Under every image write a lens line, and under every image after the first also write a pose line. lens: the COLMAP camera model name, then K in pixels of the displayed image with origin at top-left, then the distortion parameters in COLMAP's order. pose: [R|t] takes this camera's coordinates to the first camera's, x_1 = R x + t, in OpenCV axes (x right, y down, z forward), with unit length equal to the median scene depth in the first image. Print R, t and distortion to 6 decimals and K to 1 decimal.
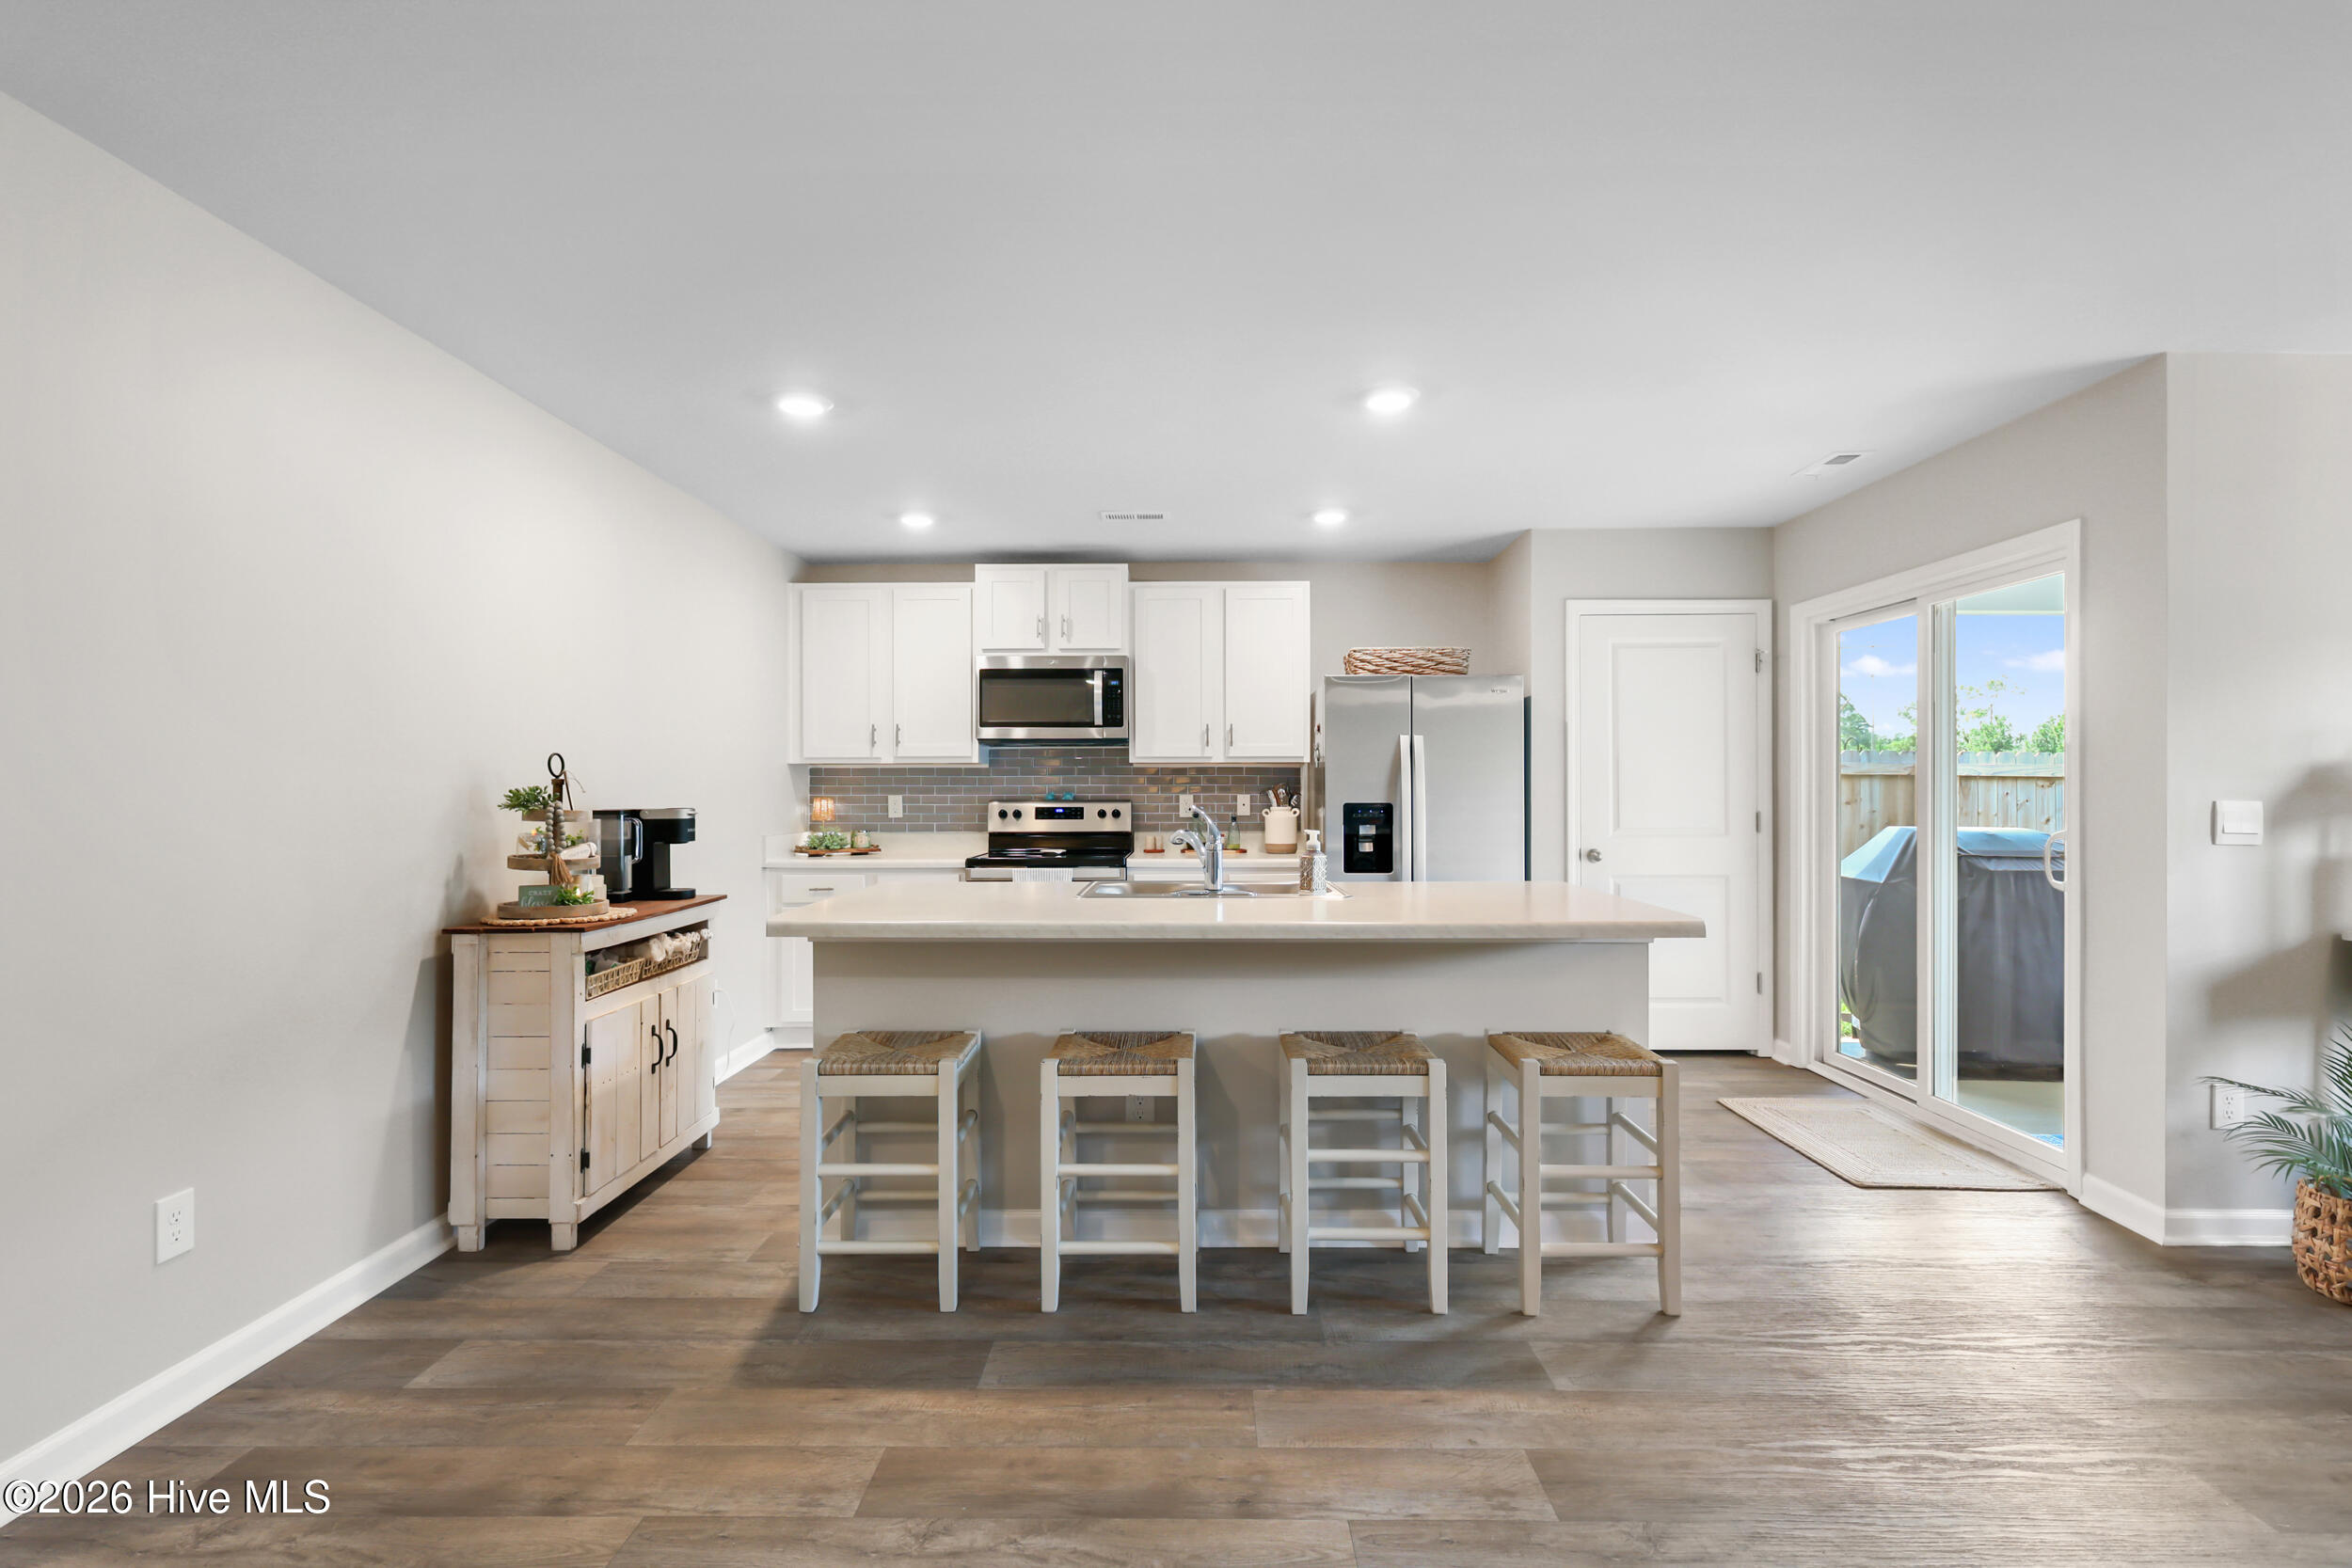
lens RADIAL K [[1092.7, 0, 1171.2], [0, 1092.7, 791.4], [0, 0, 1]] dist [0.005496, 0.000356]
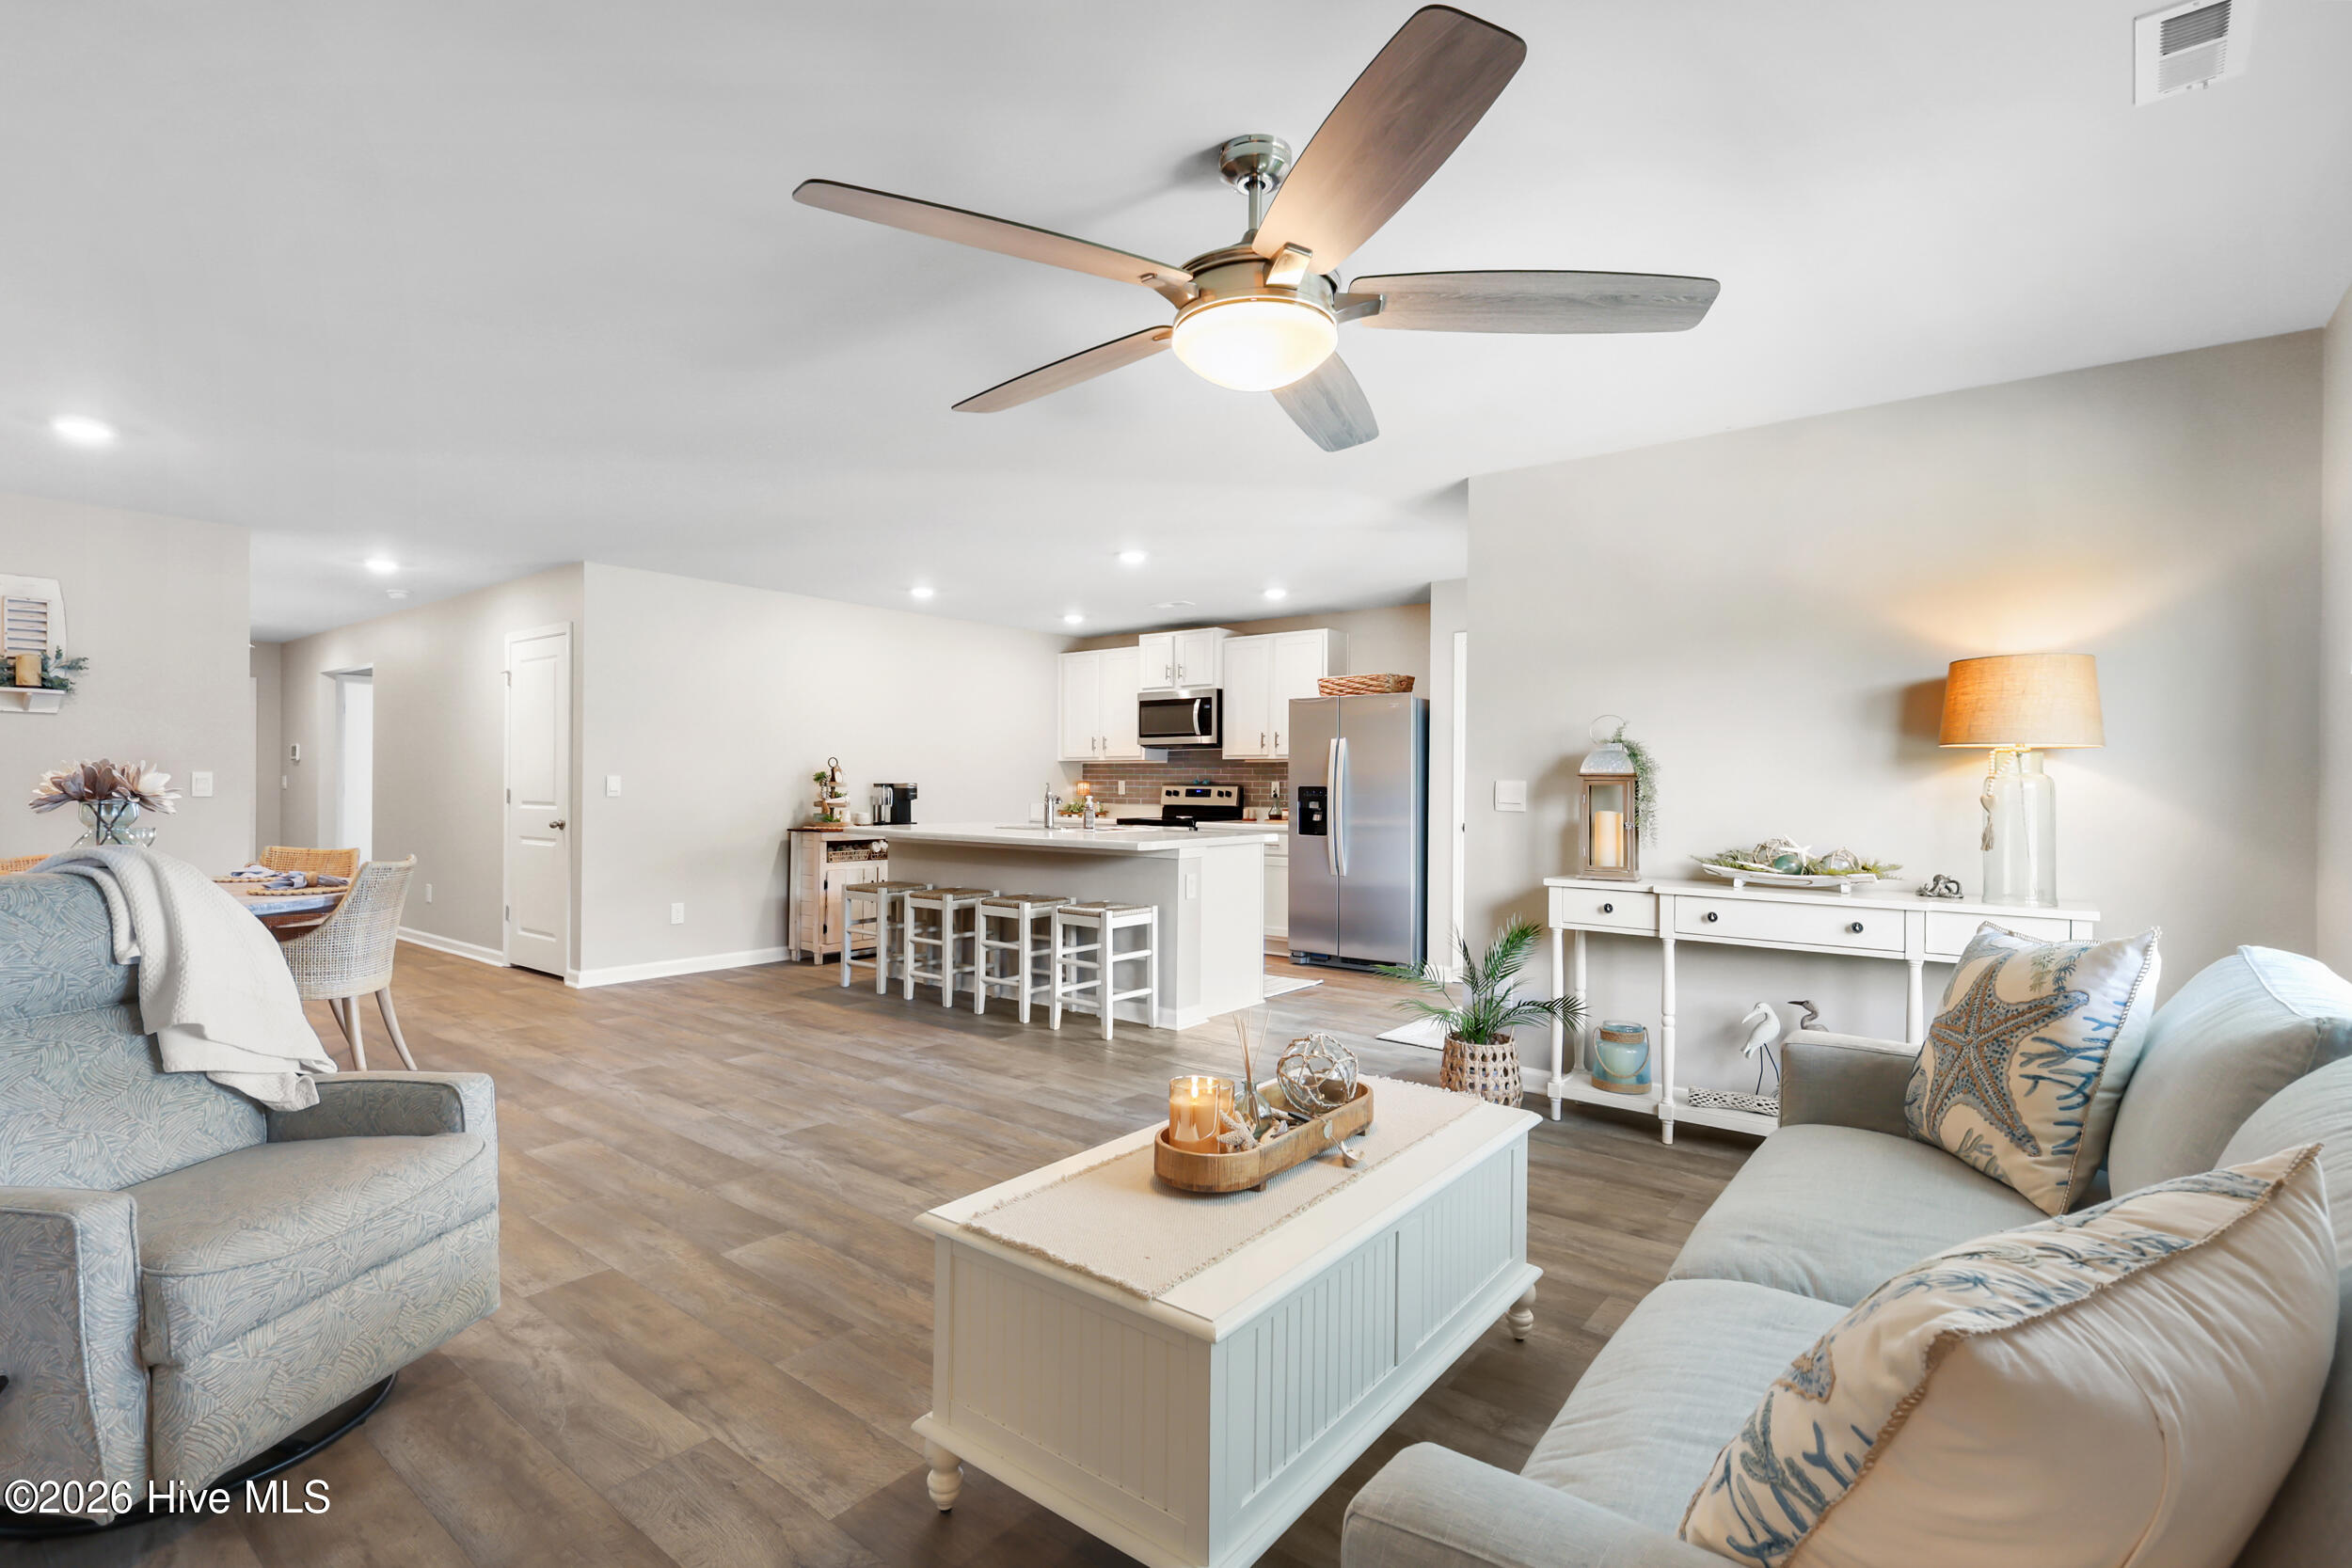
lens RADIAL K [[1092.7, 0, 1167.6], [0, 1092.7, 786.7], [0, 0, 1]] dist [0.005496, 0.000356]
pose [[0.787430, 0.008932, -0.616339, 0.905969], [-0.010529, 0.999944, 0.001039, 0.011476], [0.616314, 0.005671, 0.787480, -0.244928]]
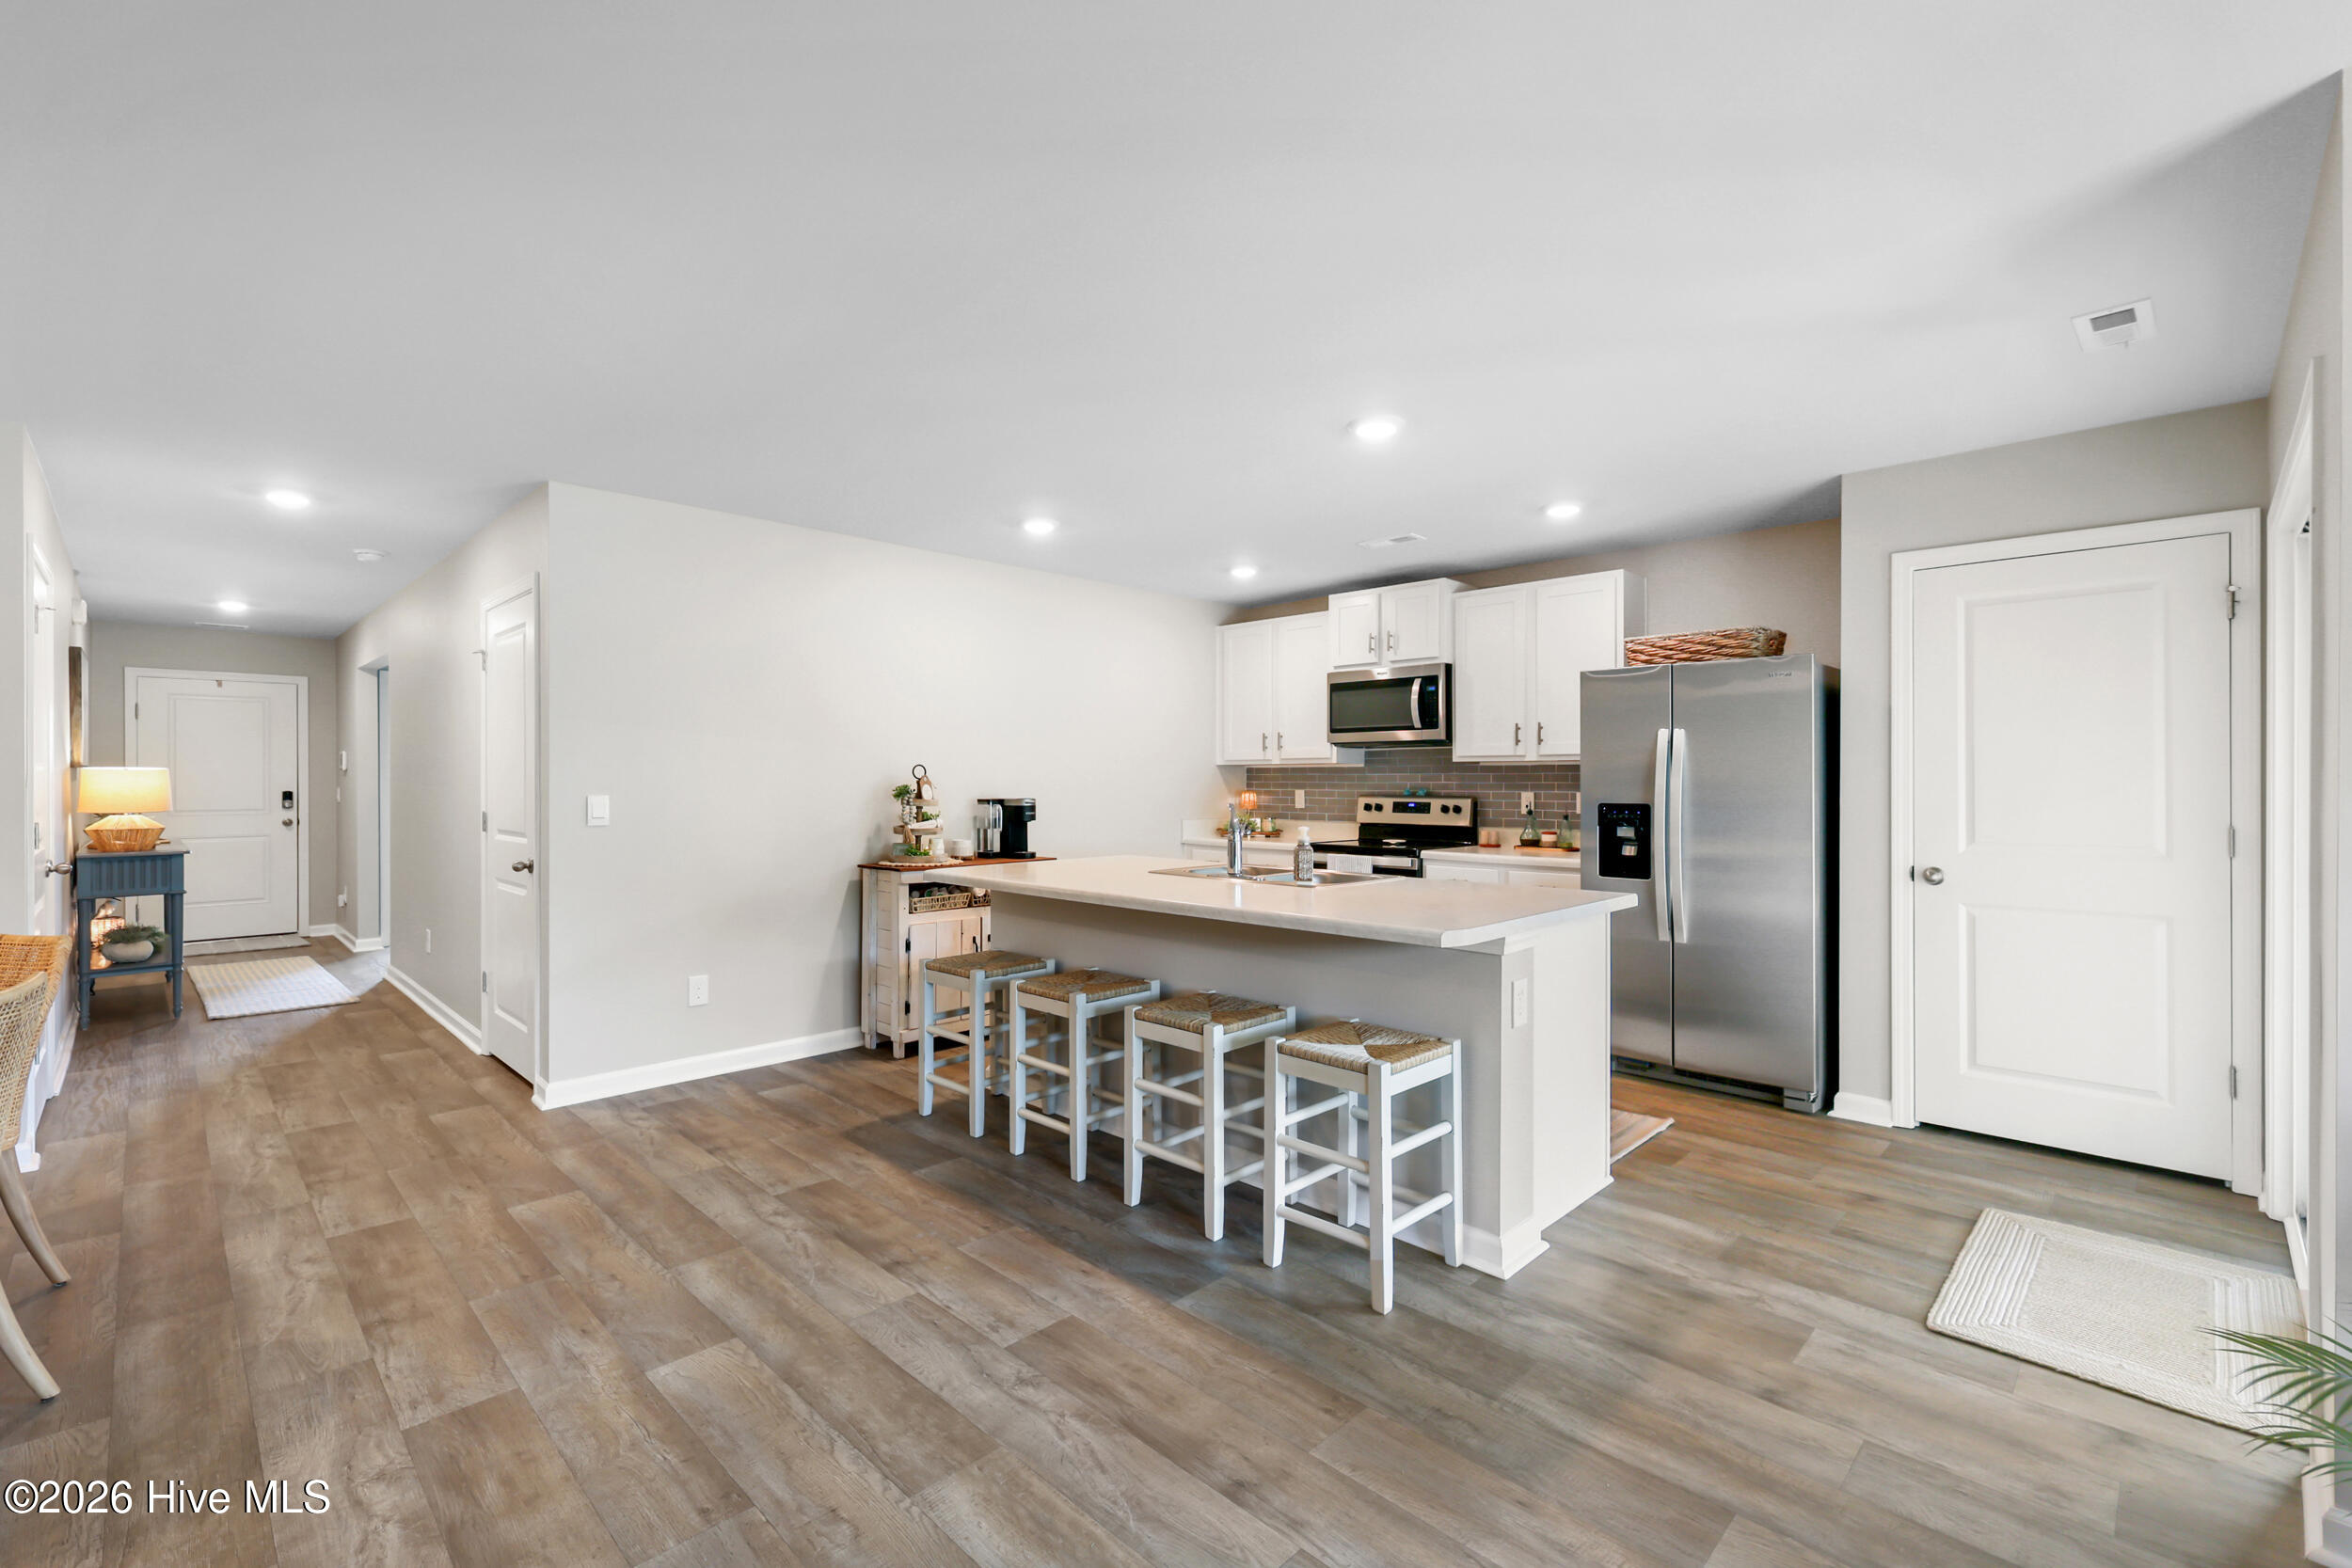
lens RADIAL K [[1019.8, 0, 1171.8], [0, 1019.8, 785.3], [0, 0, 1]] dist [0.004518, -0.000625]
pose [[0.718920, 0.005524, -0.695071, 0.505787], [-0.003798, 0.999985, 0.004019, -0.006641], [0.695082, -0.000249, 0.718930, 0.096626]]
